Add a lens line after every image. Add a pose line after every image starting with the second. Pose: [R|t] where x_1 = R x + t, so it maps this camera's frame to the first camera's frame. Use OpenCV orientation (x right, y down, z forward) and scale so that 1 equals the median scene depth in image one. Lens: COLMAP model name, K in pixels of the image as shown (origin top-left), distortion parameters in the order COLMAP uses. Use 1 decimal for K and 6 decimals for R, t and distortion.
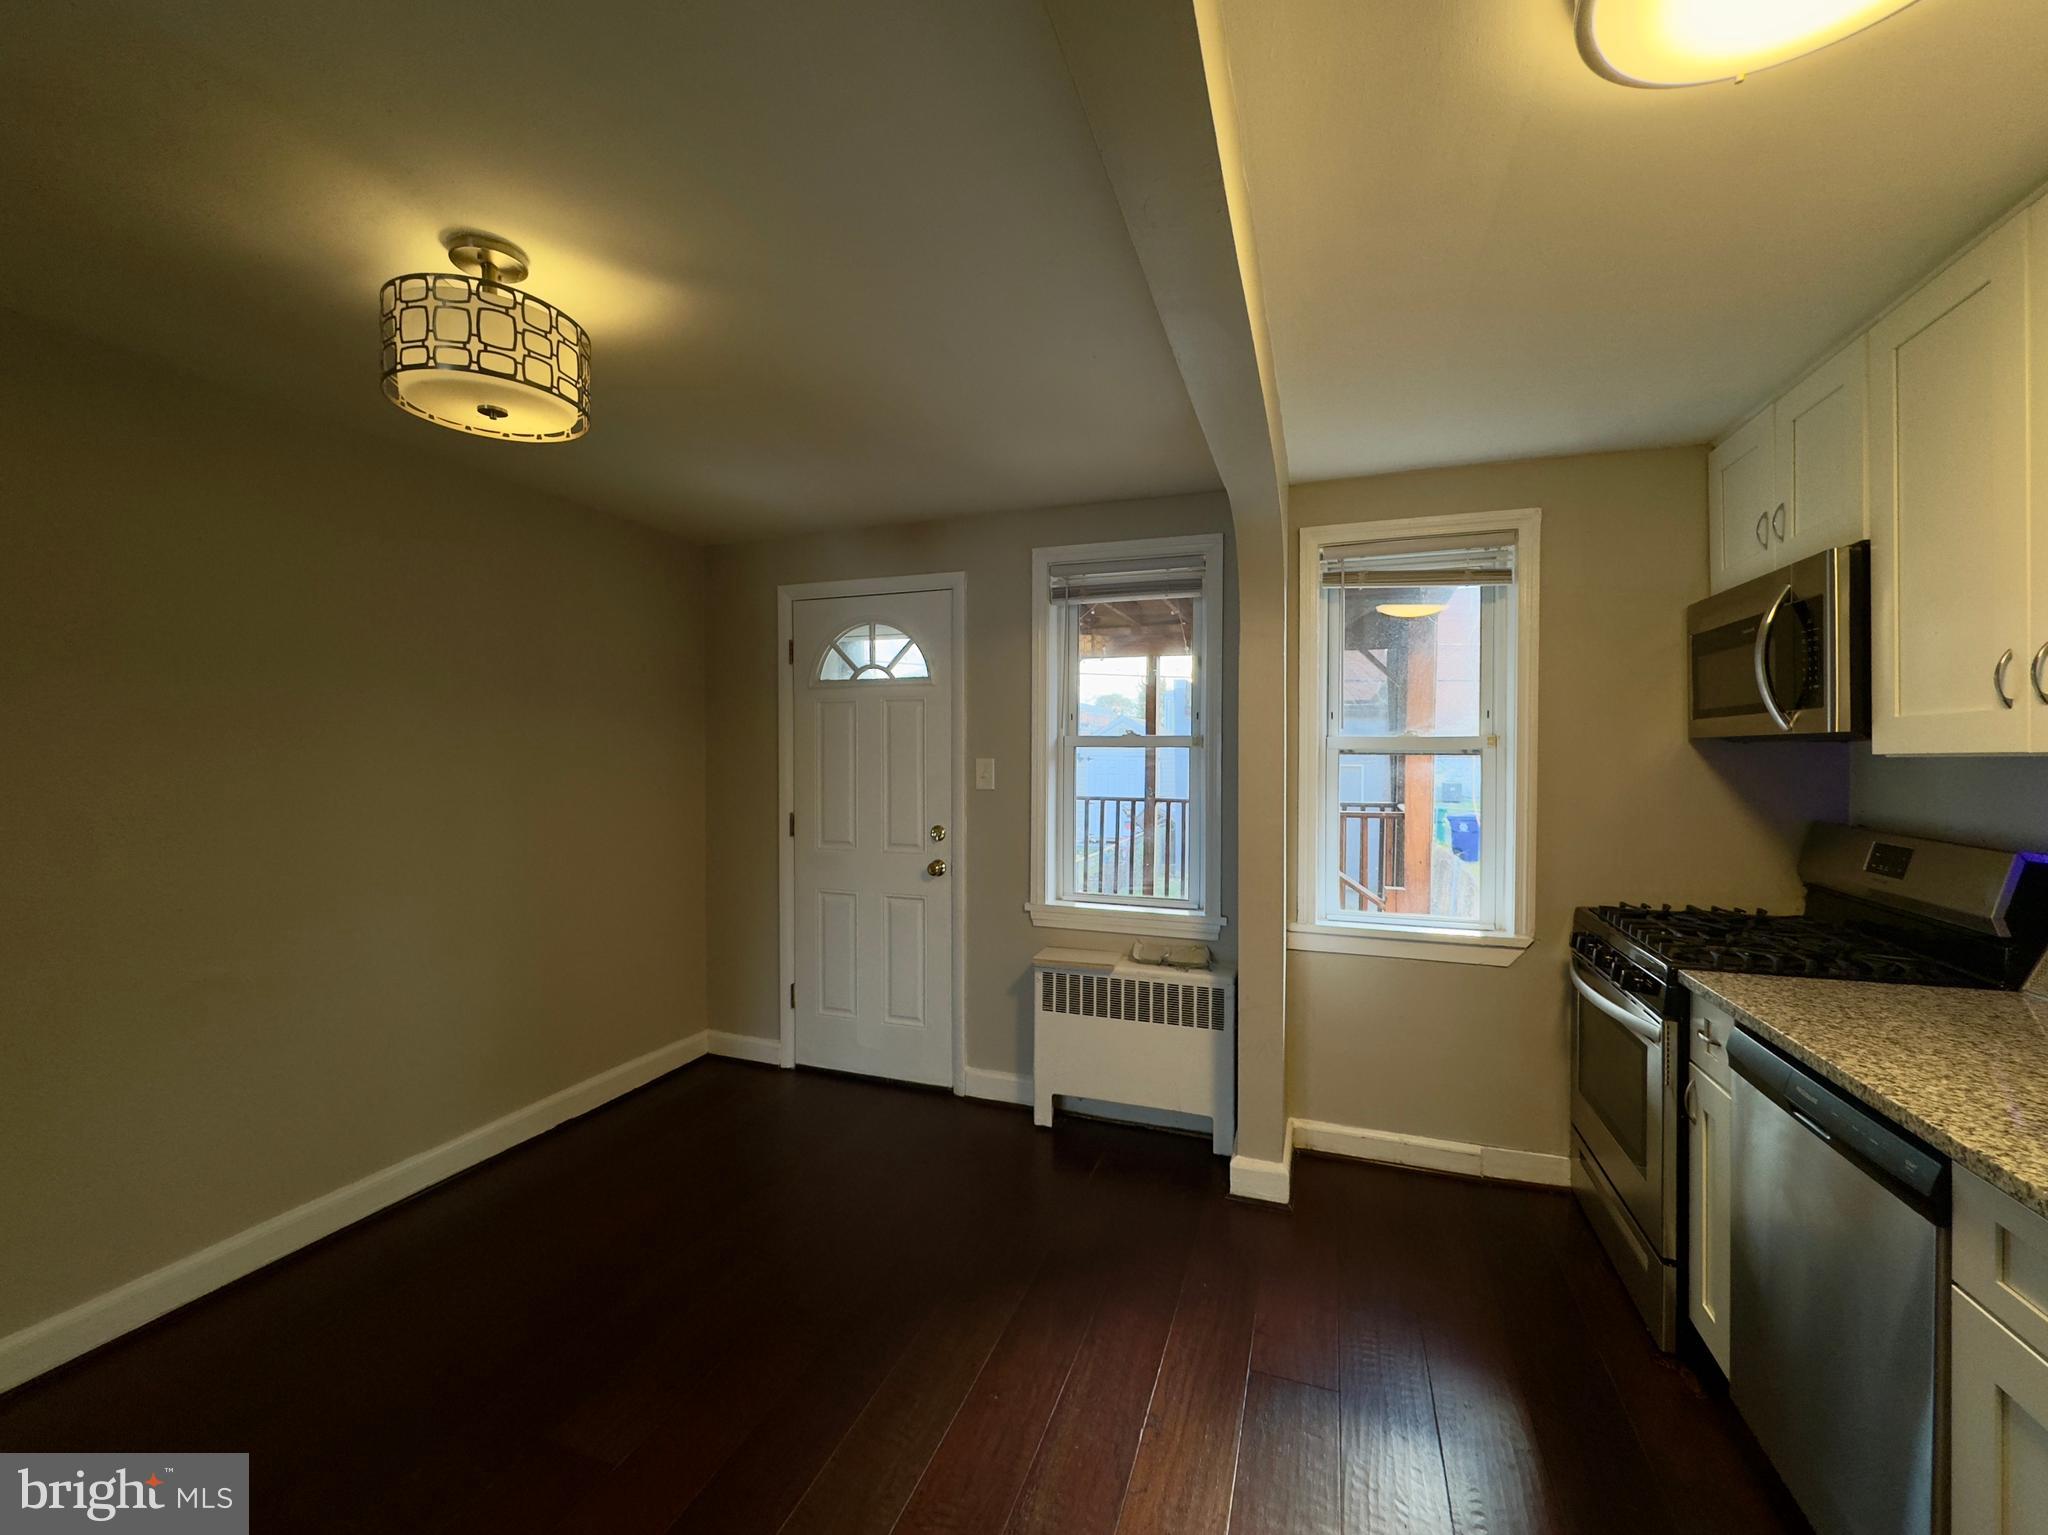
lens RADIAL K [[818.1, 0, 1037.9], [0, 818.1, 761.1], [0, 0, 1]] dist [0.000367, -0.000230]
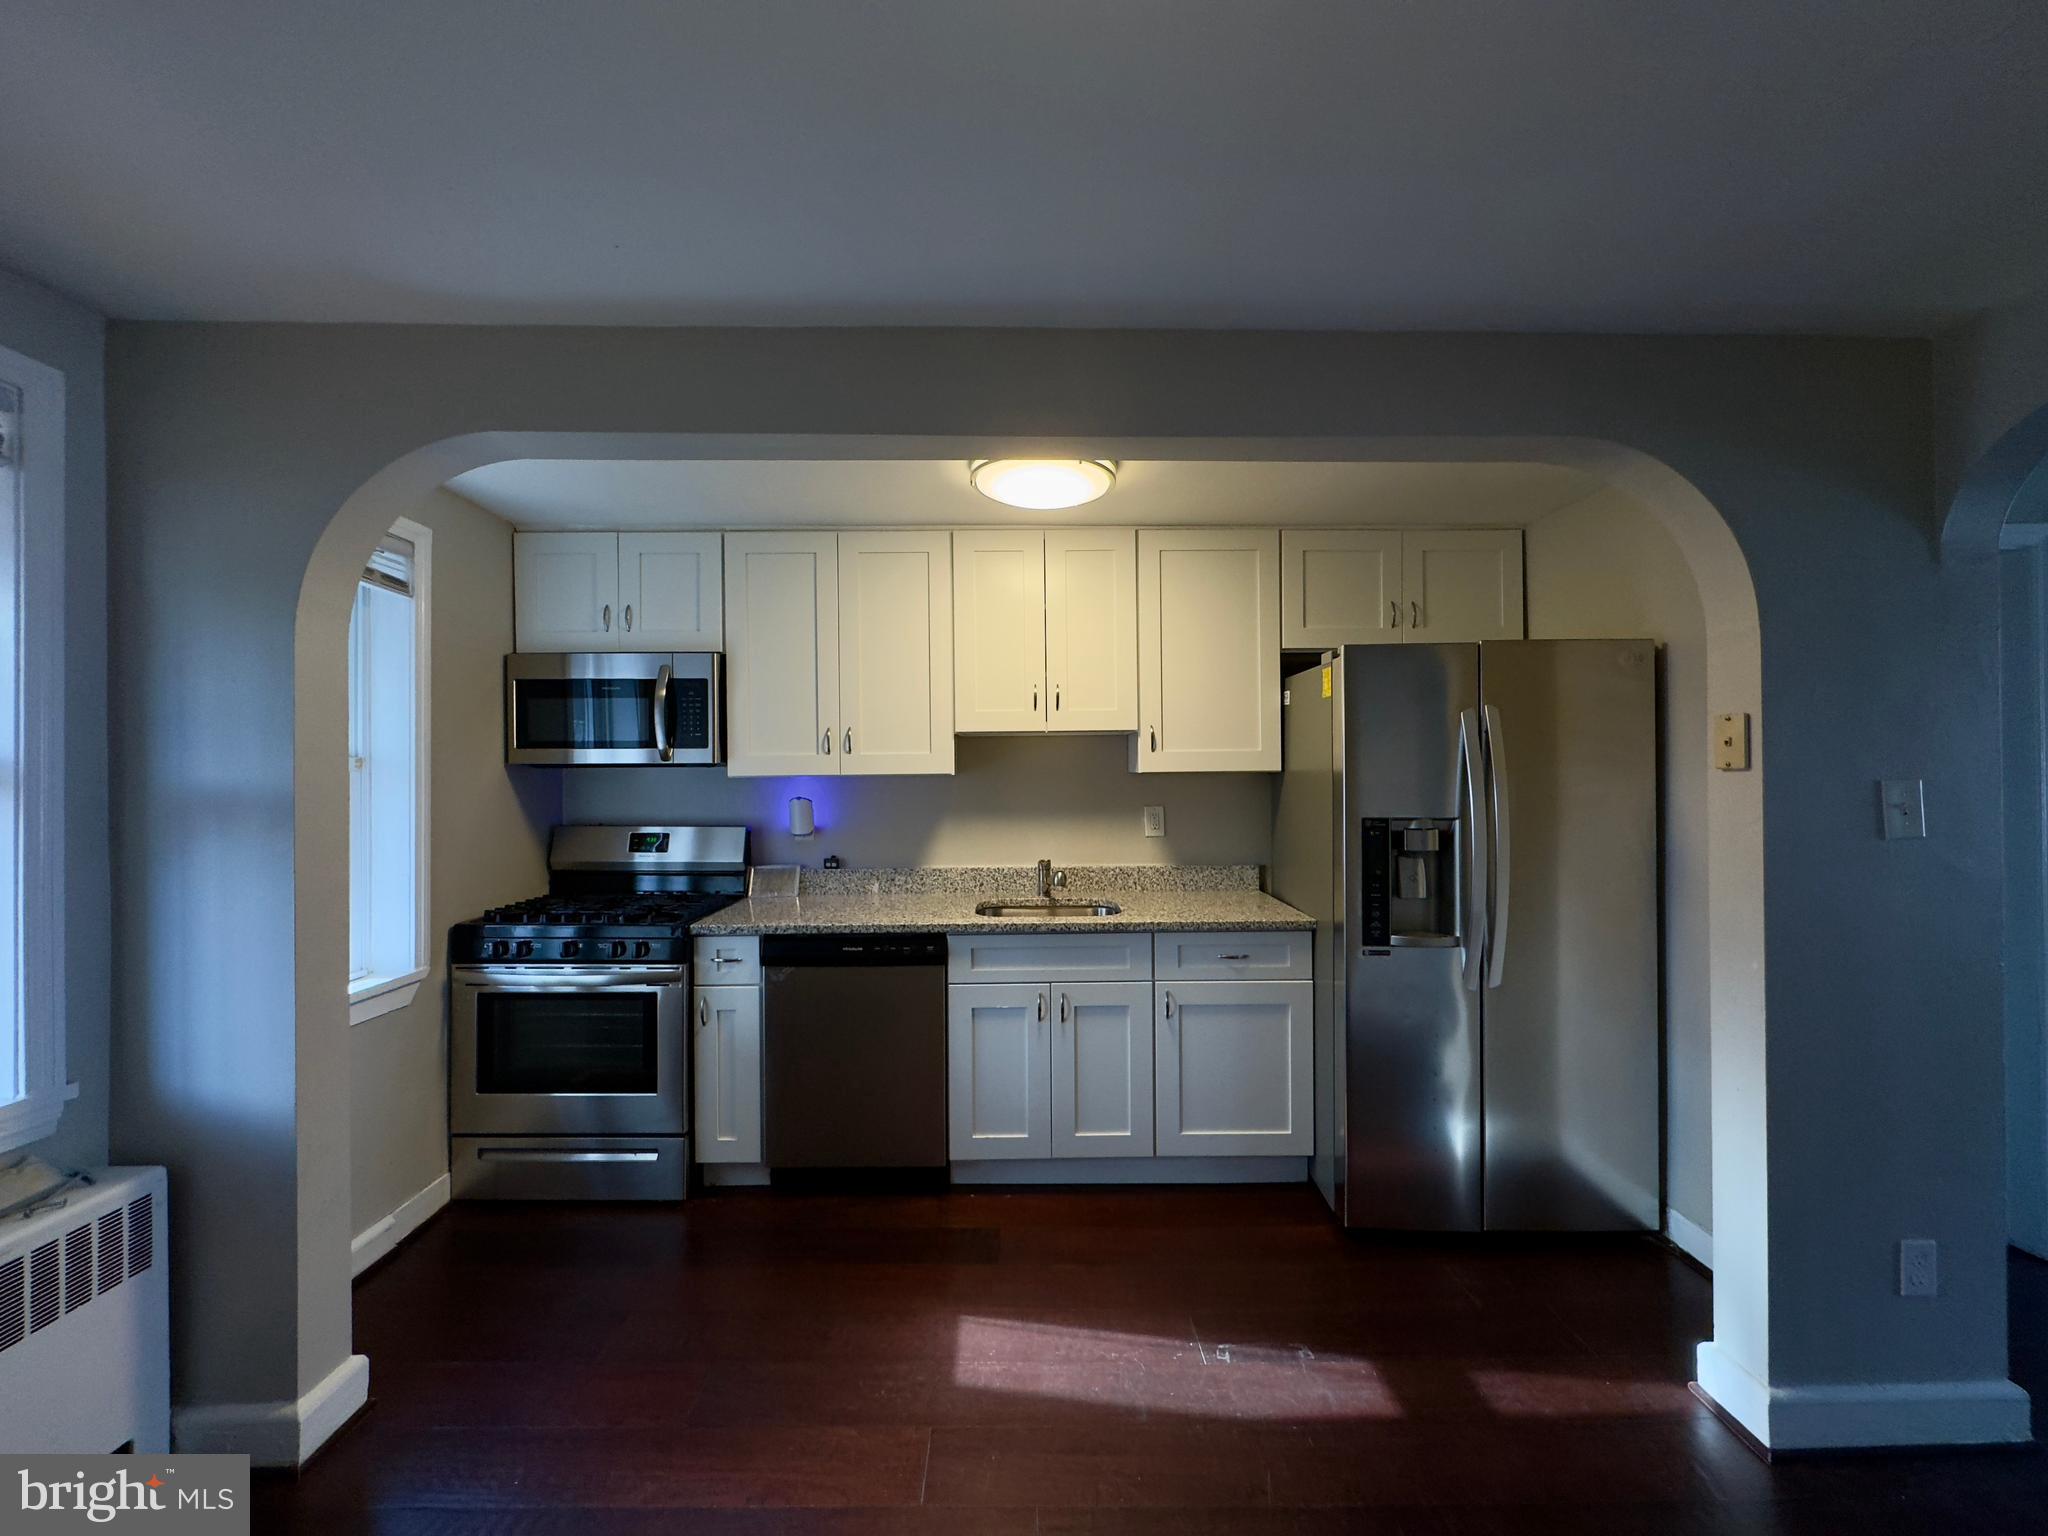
lens RADIAL K [[818.1, 0, 1039.6], [0, 818.1, 769.1], [0, 0, 1]] dist [0.000367, -0.000230]
pose [[-0.366057, 0.002922, 0.930588, -0.542114], [0.013423, 0.999908, 0.002141, -0.011118], [-0.930495, 0.013274, -0.366063, 0.637494]]
